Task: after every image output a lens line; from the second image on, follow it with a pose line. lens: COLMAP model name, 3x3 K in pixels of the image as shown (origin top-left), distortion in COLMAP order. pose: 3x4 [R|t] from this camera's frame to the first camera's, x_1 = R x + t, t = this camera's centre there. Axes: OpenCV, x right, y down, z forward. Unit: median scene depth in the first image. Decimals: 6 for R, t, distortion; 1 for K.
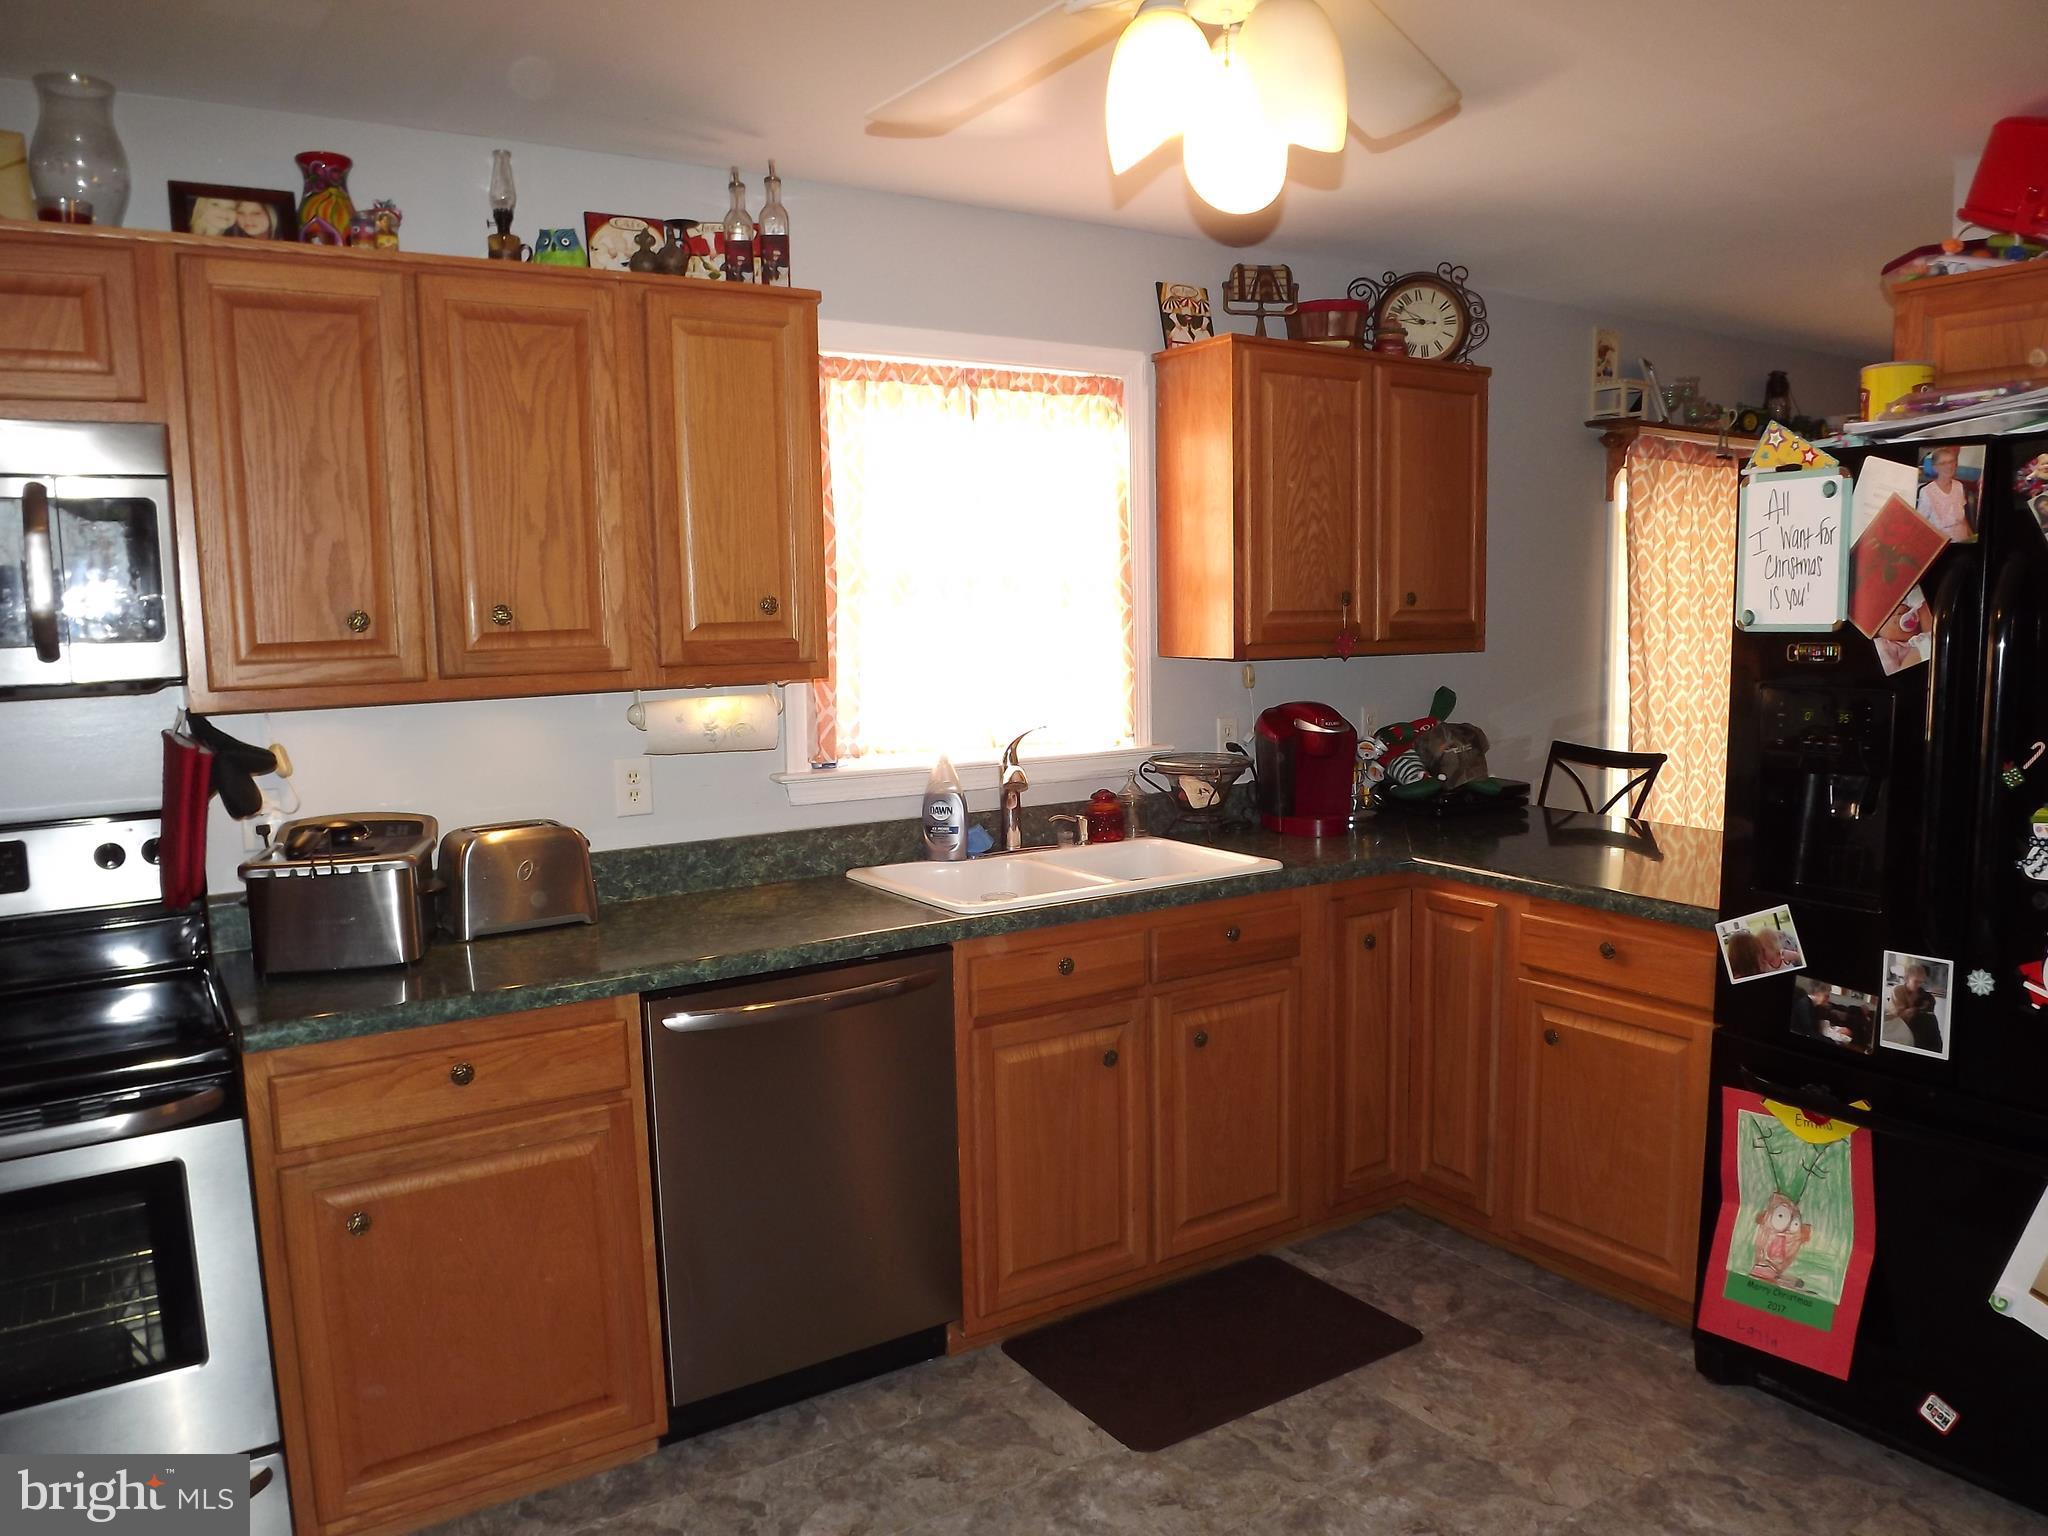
lens RADIAL K [[1468.1, 0, 1028.6], [0, 1468.1, 786.3], [0, 0, 1]] dist [-0.082025, 0.003354]
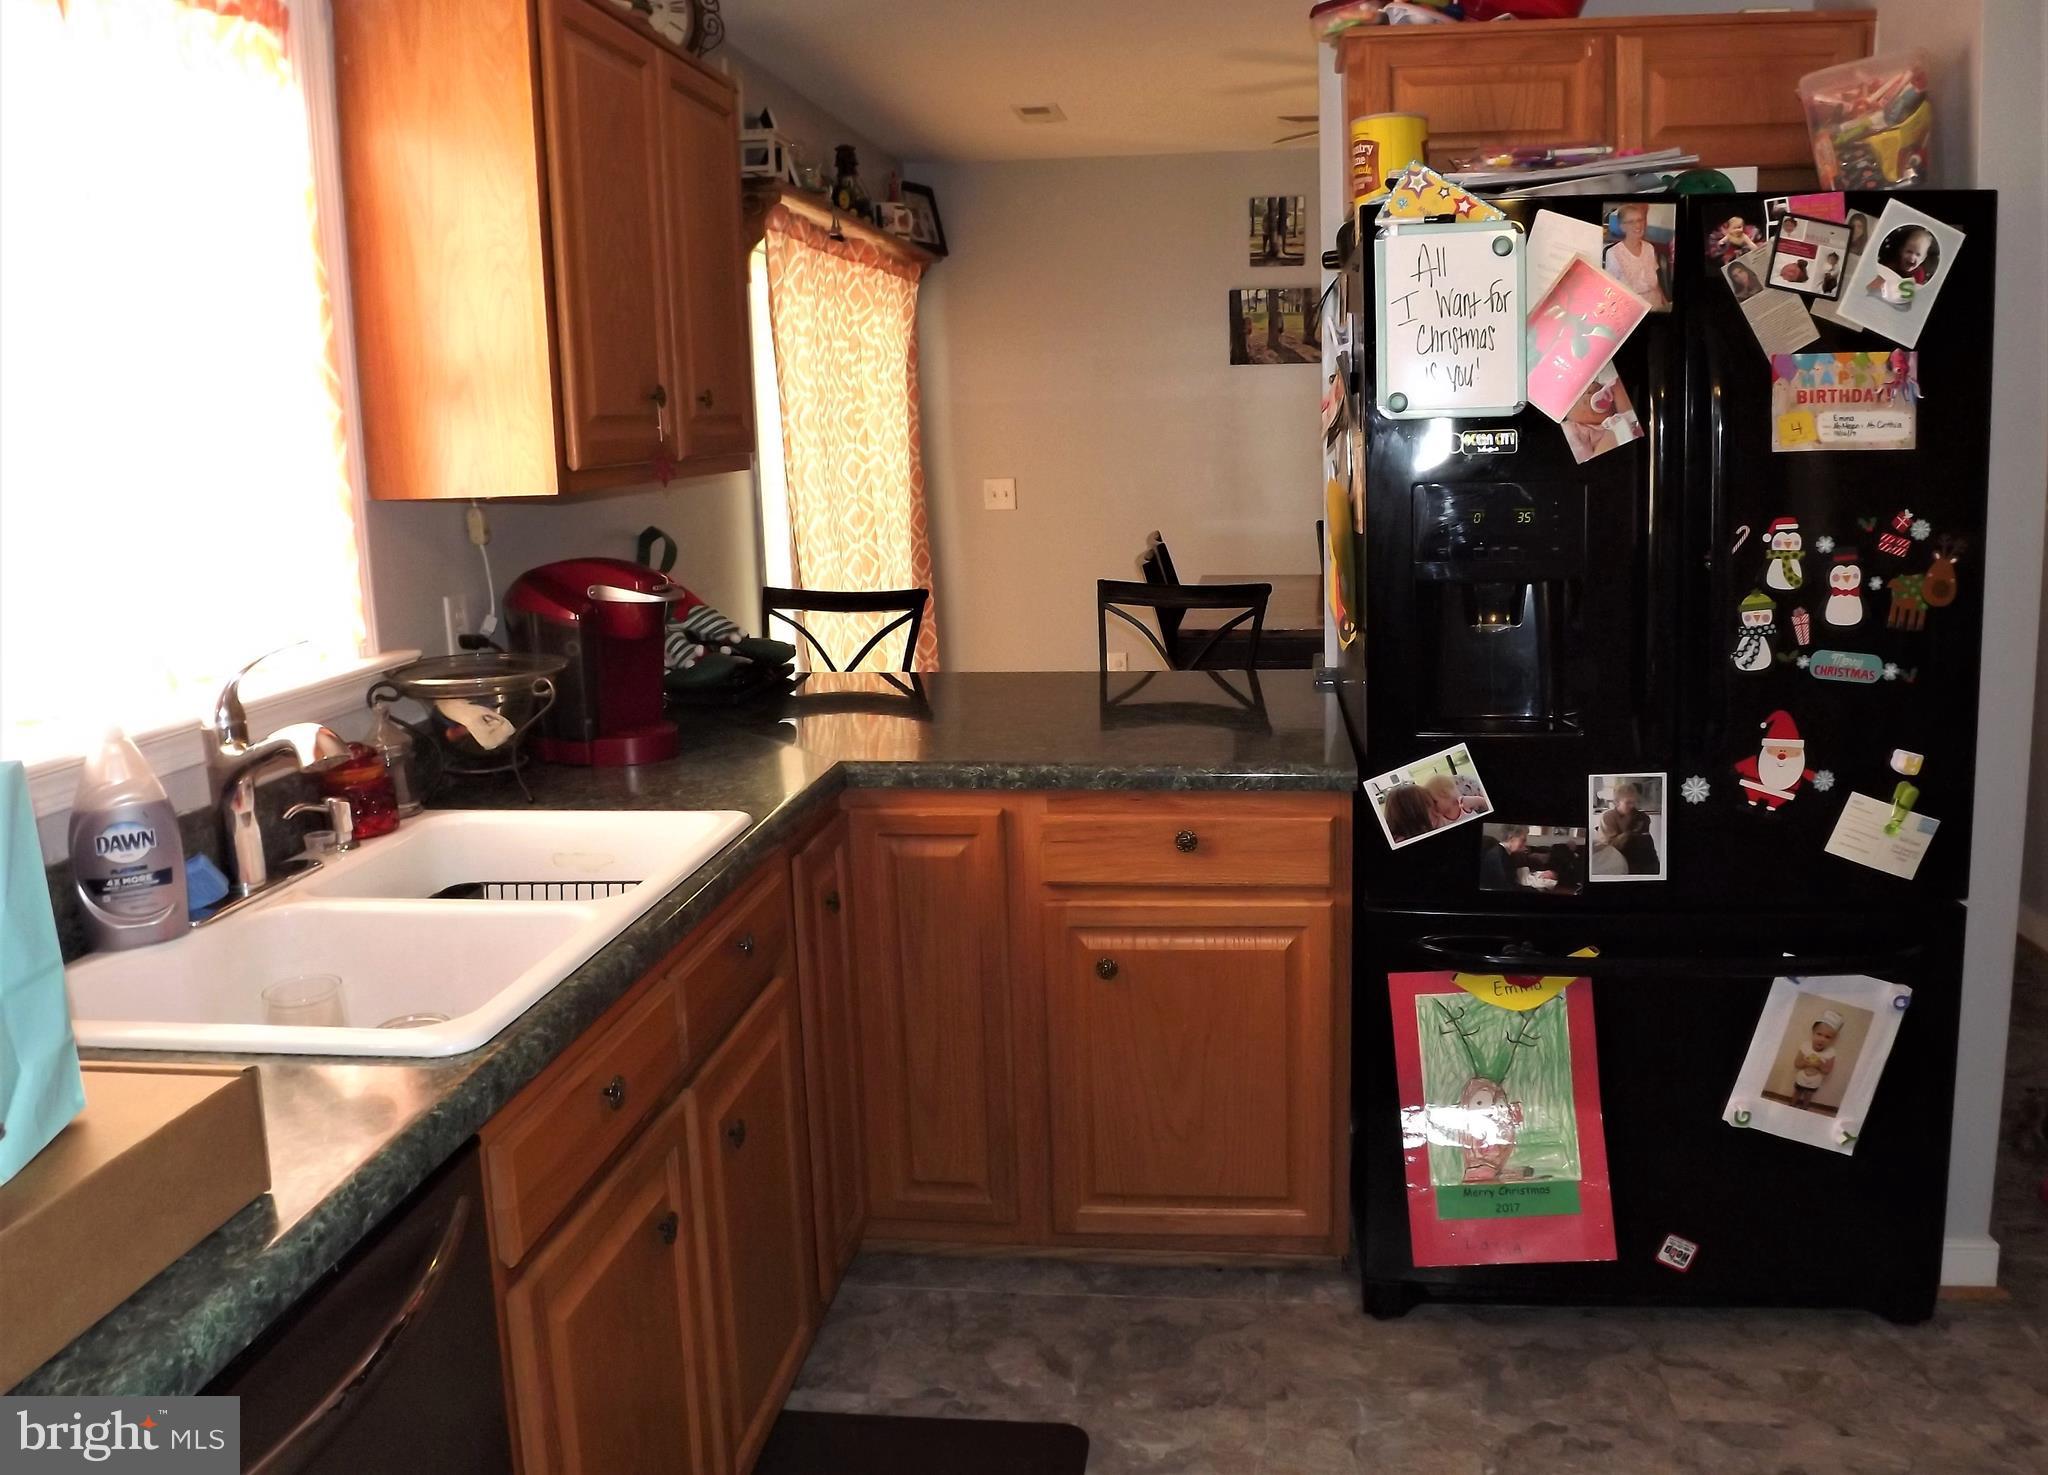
lens RADIAL K [[1567.0, 0, 1081.6], [0, 1567.0, 650.5], [0, 0, 1]] dist [-0.071112, -0.009991]
pose [[0.622207, -0.119435, 0.773688, -0.313427], [0.112024, 0.991706, 0.063000, -0.054226], [-0.774796, 0.047473, 0.630427, 0.594529]]
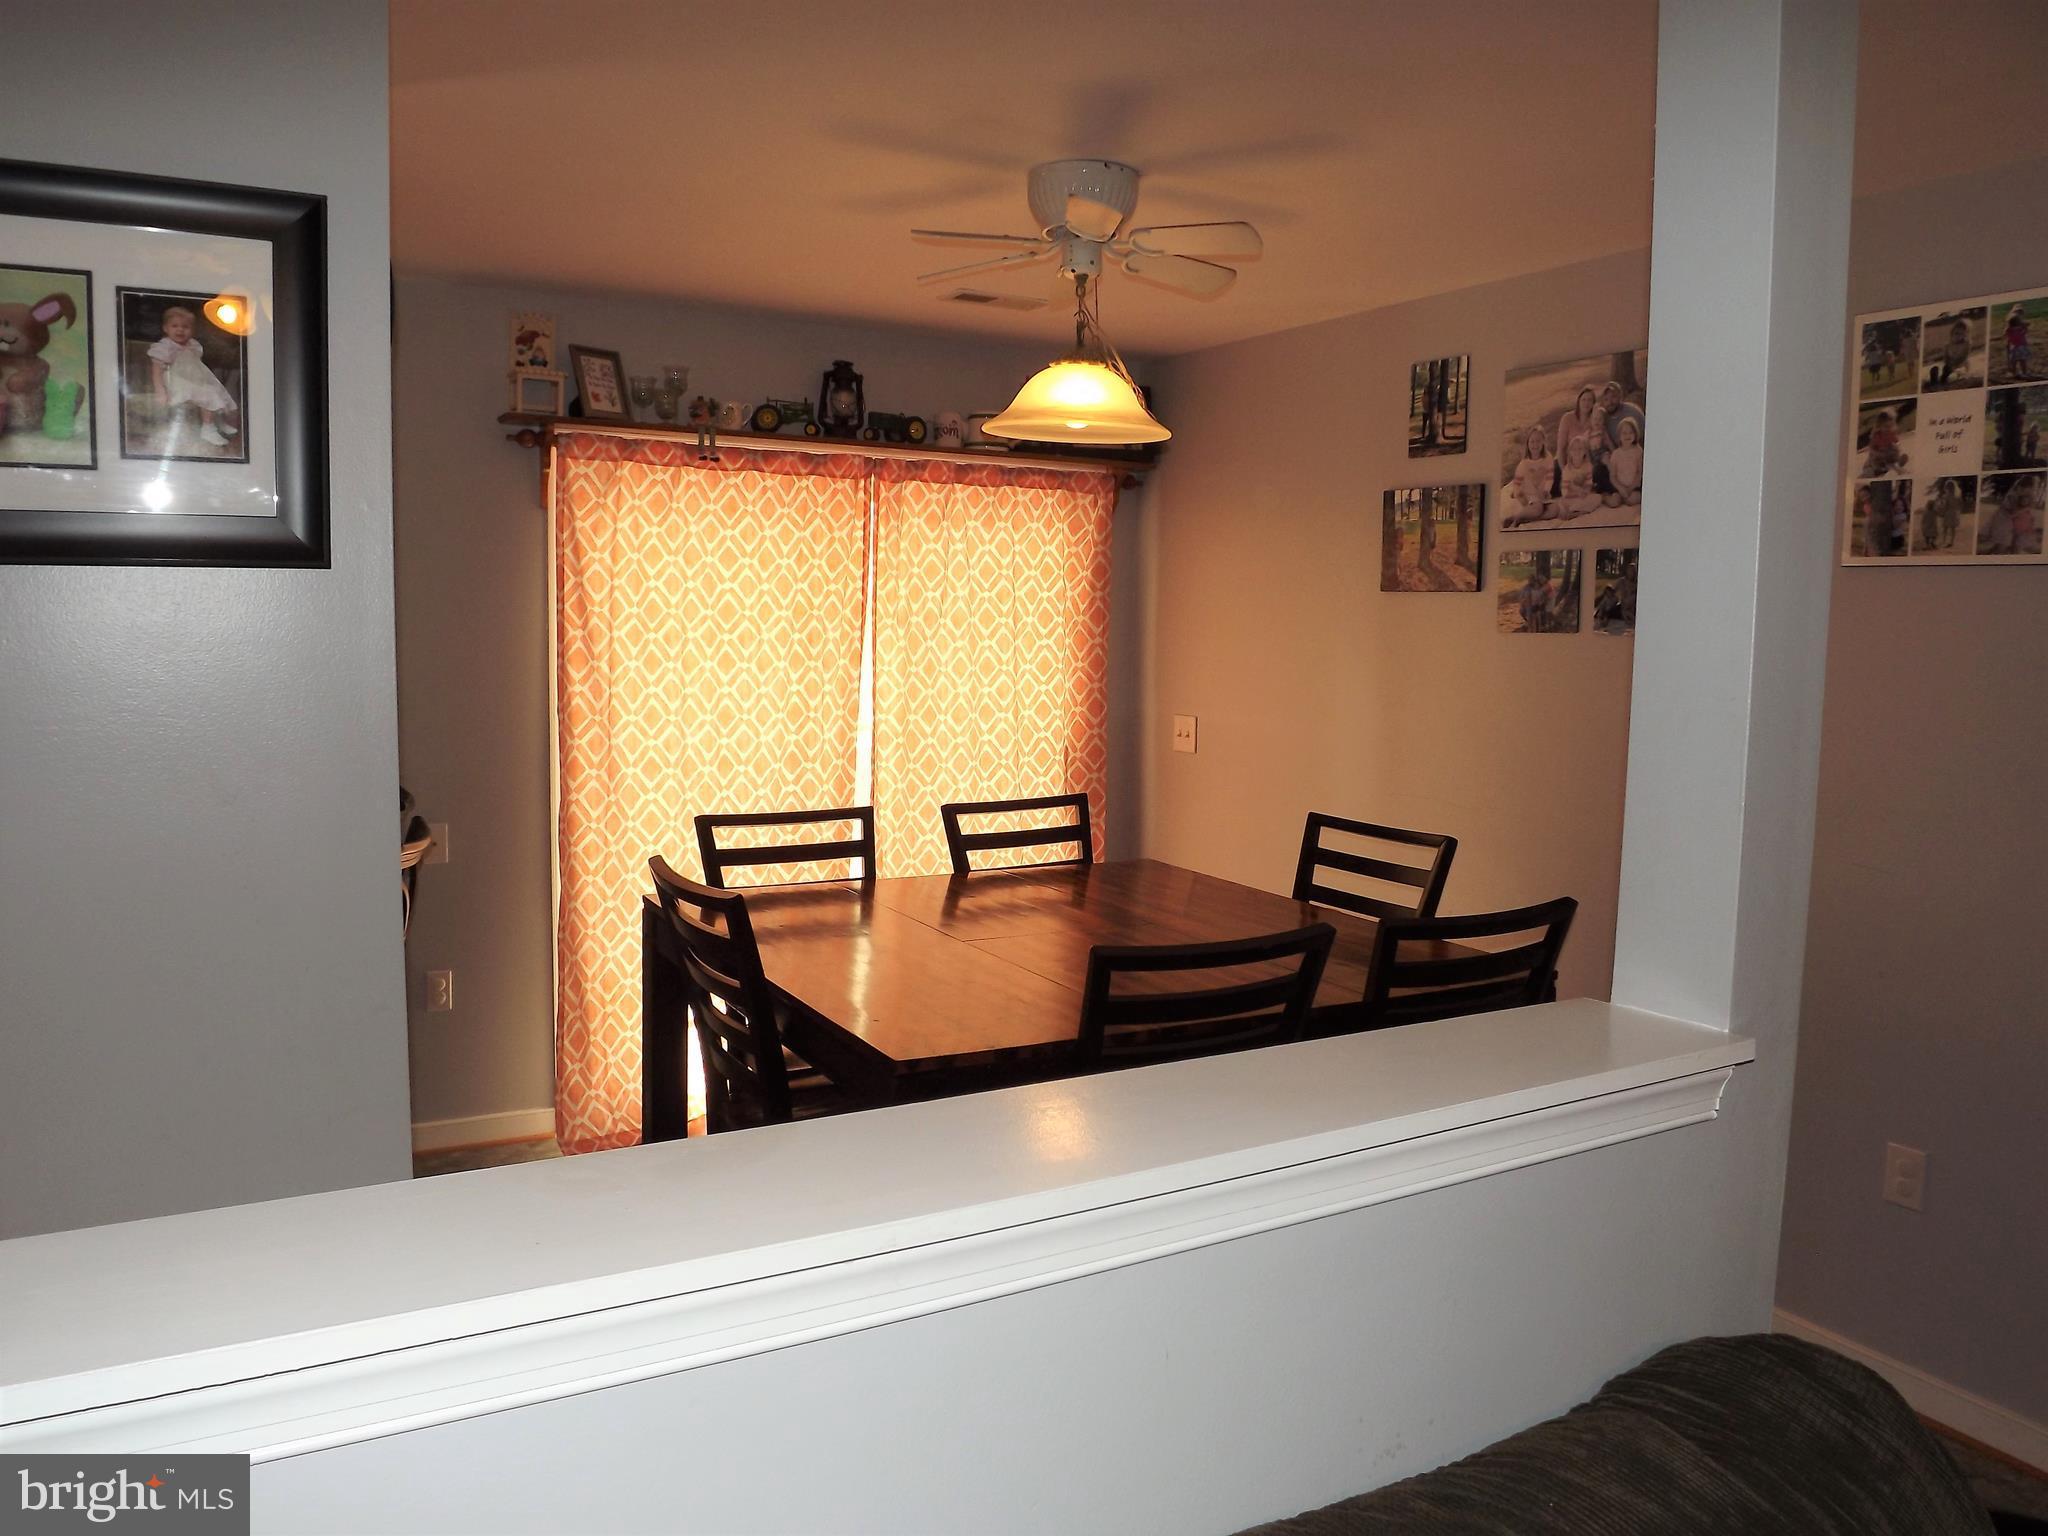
lens RADIAL K [[1483.1, 0, 1022.6], [0, 1483.1, 802.9], [0, 0, 1]] dist [-0.070597, 0.008796]
pose [[0.997787, 0.041655, -0.051820, 1.365492], [-0.041644, 0.999132, 0.001279, -0.056629], [0.051828, 0.000882, 0.998656, 0.221063]]
